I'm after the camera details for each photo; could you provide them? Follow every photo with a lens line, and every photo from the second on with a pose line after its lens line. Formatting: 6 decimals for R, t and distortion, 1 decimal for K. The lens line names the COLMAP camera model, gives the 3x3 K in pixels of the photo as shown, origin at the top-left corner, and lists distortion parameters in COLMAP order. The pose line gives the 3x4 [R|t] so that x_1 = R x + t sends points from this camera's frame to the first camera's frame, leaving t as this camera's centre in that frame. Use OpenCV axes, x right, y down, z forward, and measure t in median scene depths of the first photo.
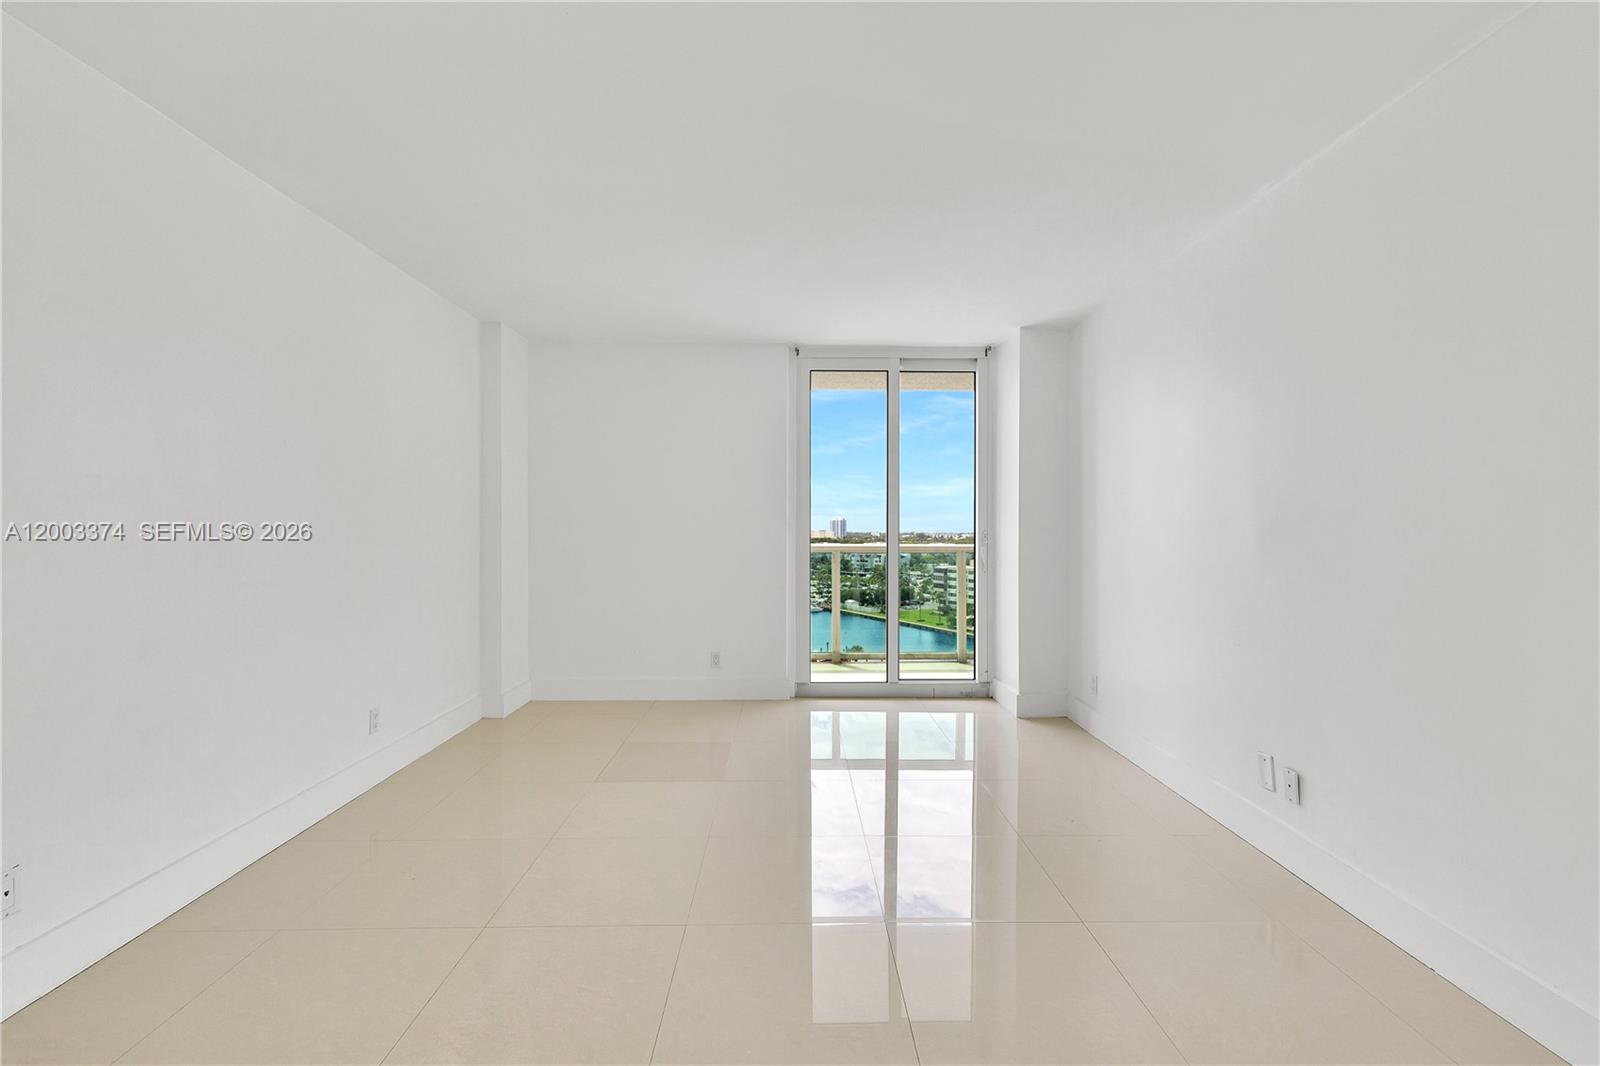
lens RADIAL K [[728.8, 0, 822.0], [0, 728.8, 535.3], [0, 0, 1]] dist [0.010310, -0.002736]
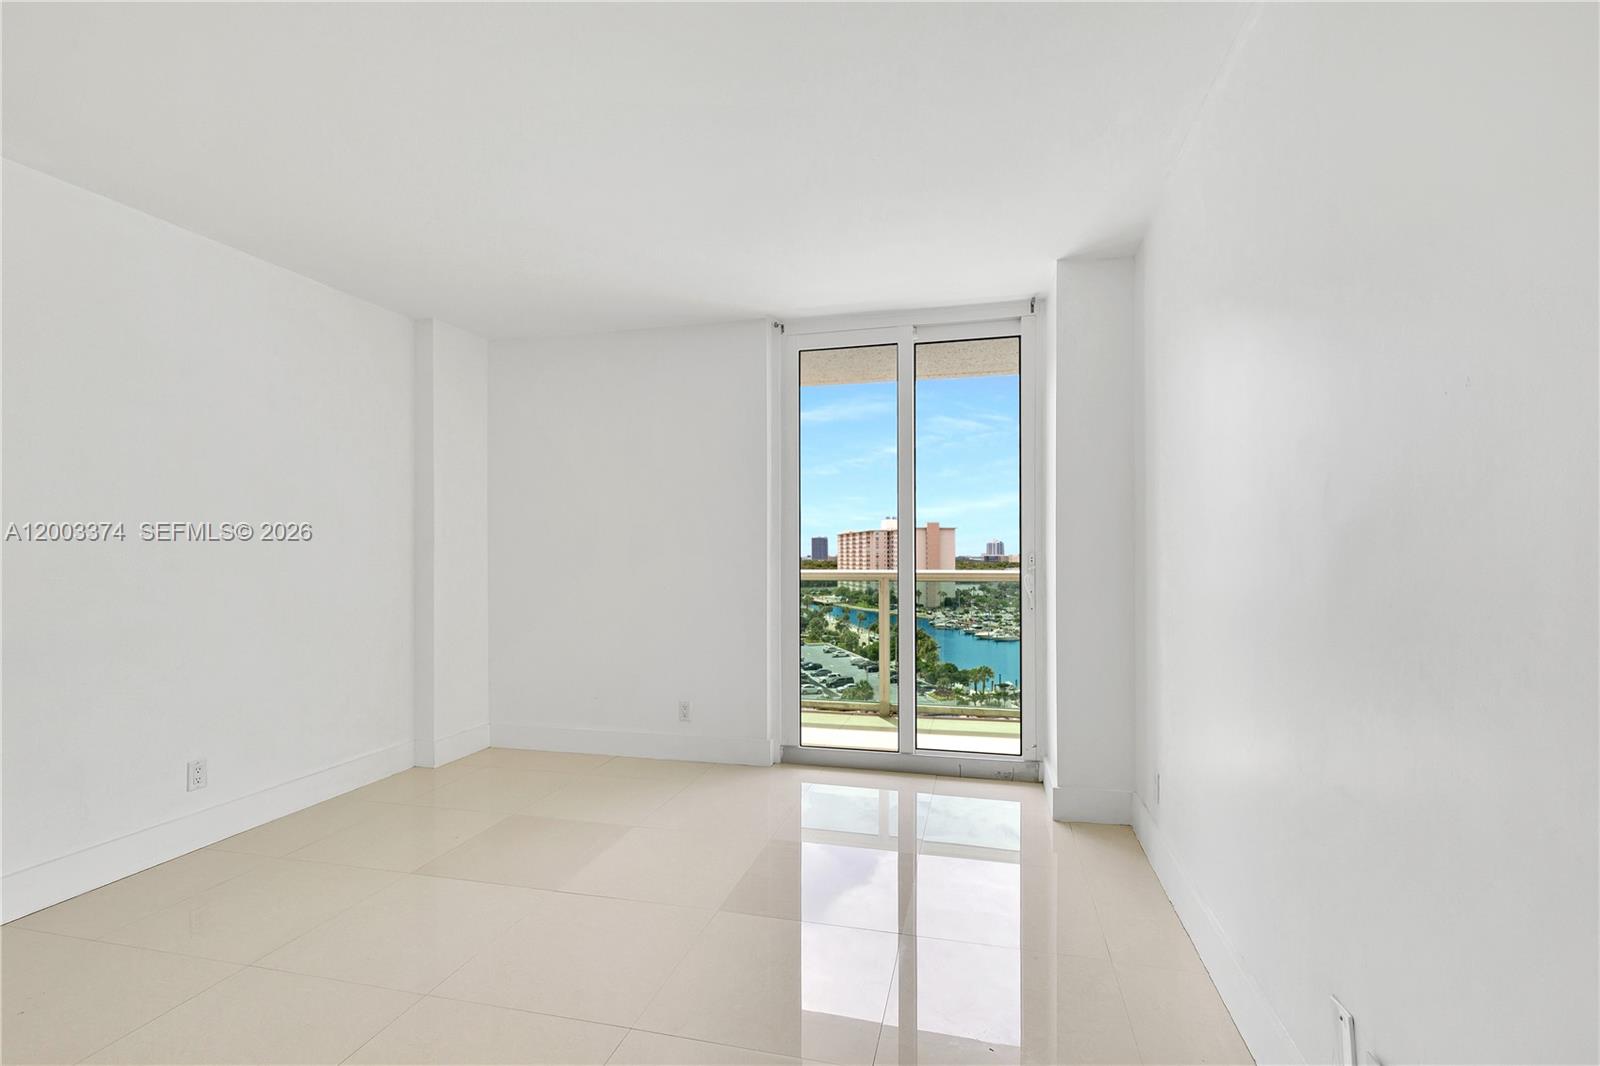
lens RADIAL K [[728.8, 0, 835.7], [0, 728.8, 571.4], [0, 0, 1]] dist [0.010310, -0.002736]
pose [[0.968086, 0.004317, -0.250582, 0.220460], [-0.000745, 0.999897, 0.014346, 0.001616], [0.250618, -0.013701, 0.967989, 0.245929]]
